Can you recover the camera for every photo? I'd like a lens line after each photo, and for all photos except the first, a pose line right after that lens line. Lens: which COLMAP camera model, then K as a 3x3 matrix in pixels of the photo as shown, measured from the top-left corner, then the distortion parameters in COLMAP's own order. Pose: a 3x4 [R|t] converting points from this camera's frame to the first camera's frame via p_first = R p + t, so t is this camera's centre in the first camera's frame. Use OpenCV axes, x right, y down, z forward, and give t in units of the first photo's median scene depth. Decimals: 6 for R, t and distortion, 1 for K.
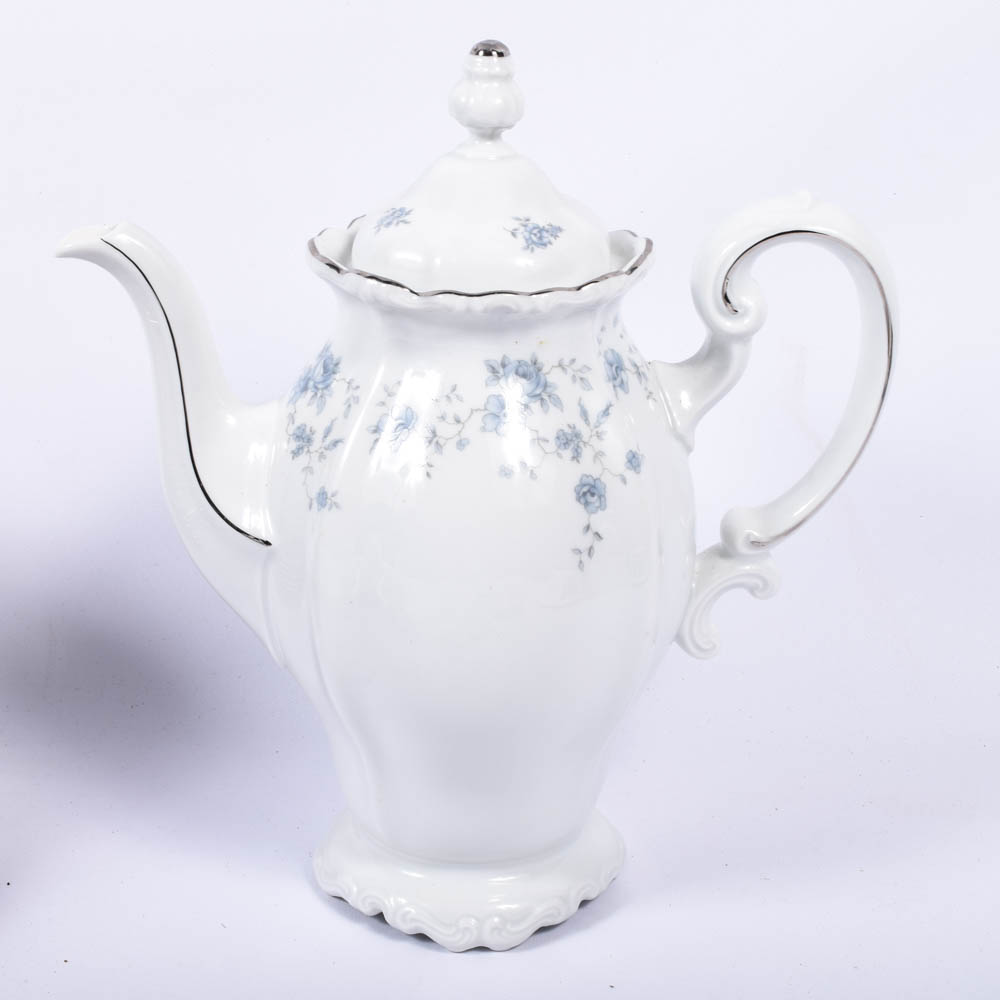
lens RADIAL K [[2074.8, 0, 500.0], [0, 2074.8, 500.0], [0, 0, 1]] dist [-0.063009, 0.191274]
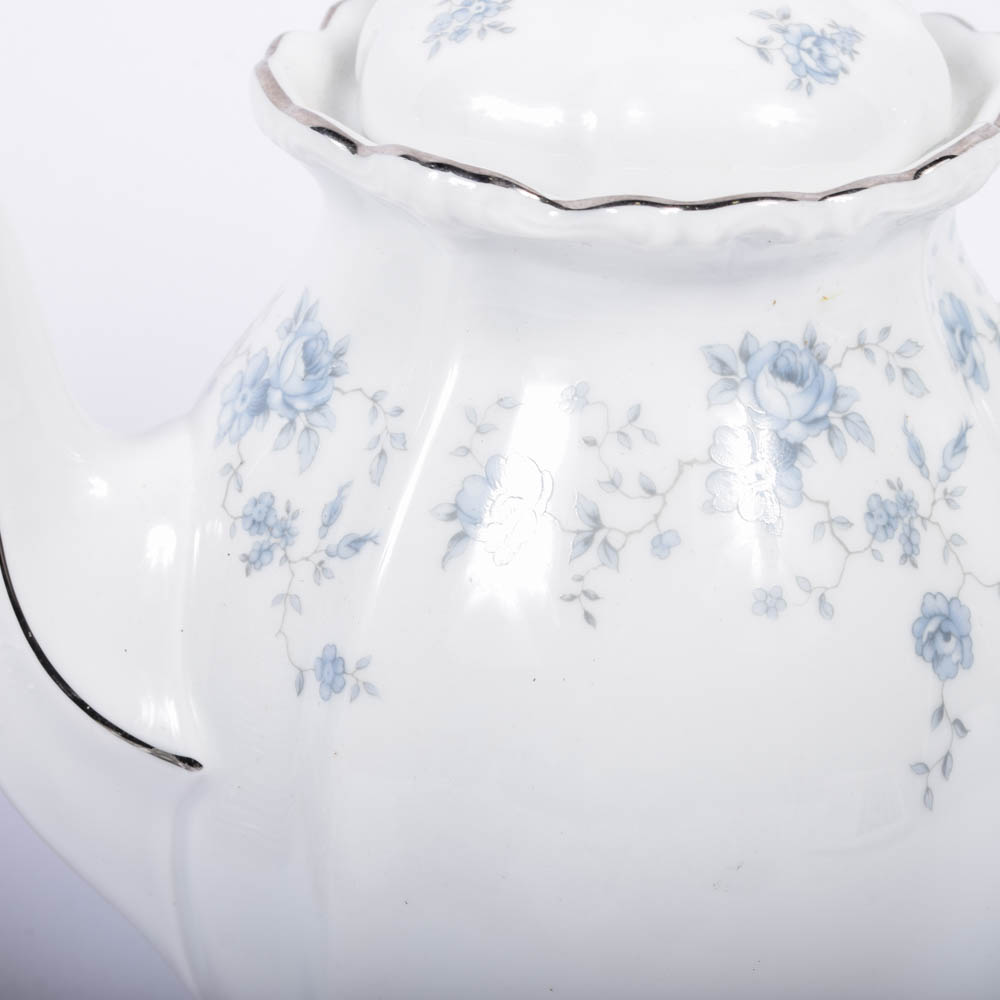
lens RADIAL K [[3319.2, 0, 500.0], [0, 3319.2, 500.0], [0, 0, 1]] dist [0.018502, 0.120600]
pose [[0.994276, -0.045074, 0.096869, -0.116711], [0.038627, 0.996976, 0.067428, -0.082539], [-0.099616, -0.063301, 0.993010, 0.306521]]
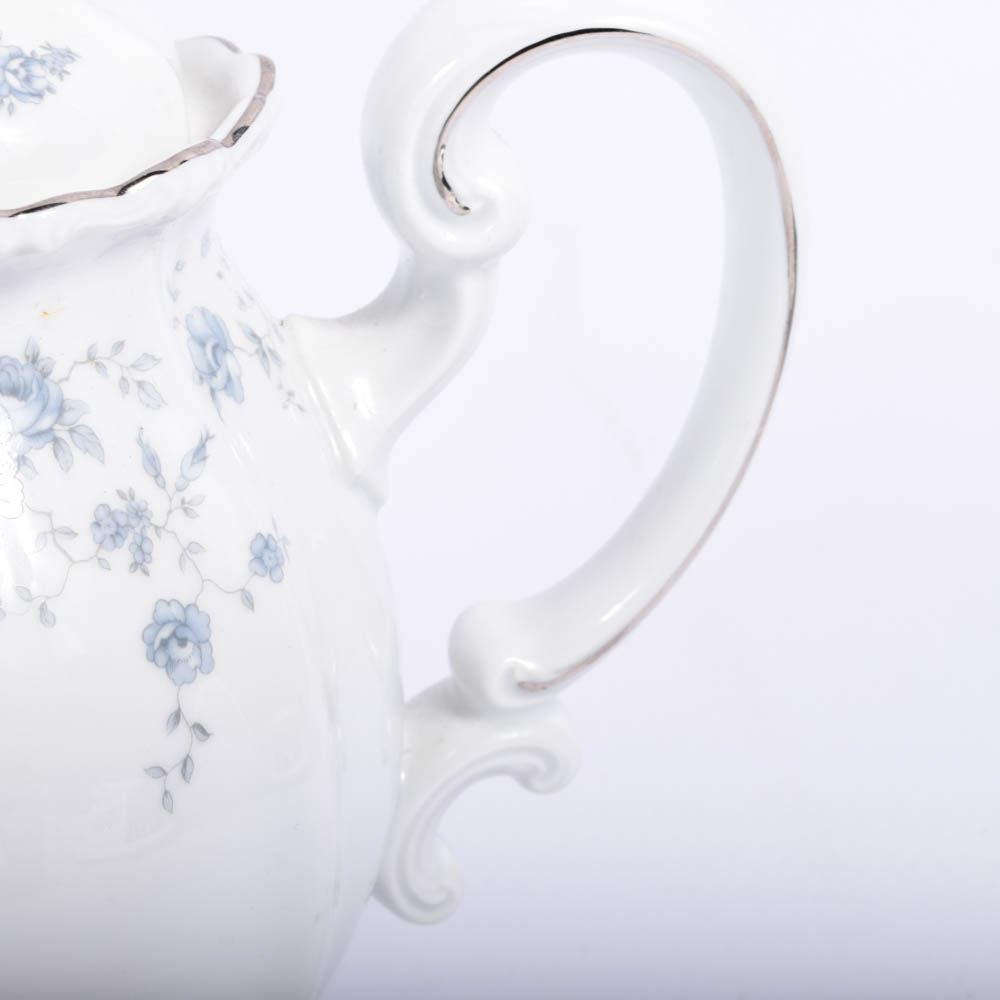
lens RADIAL K [[3319.2, 0, 500.0], [0, 3319.2, 500.0], [0, 0, 1]] dist [0.018502, 0.120600]
pose [[0.986145, -0.067705, 0.151442, 0.005384], [0.060214, 0.996750, 0.053520, -0.067618], [-0.154573, -0.043659, 0.987016, 0.275118]]
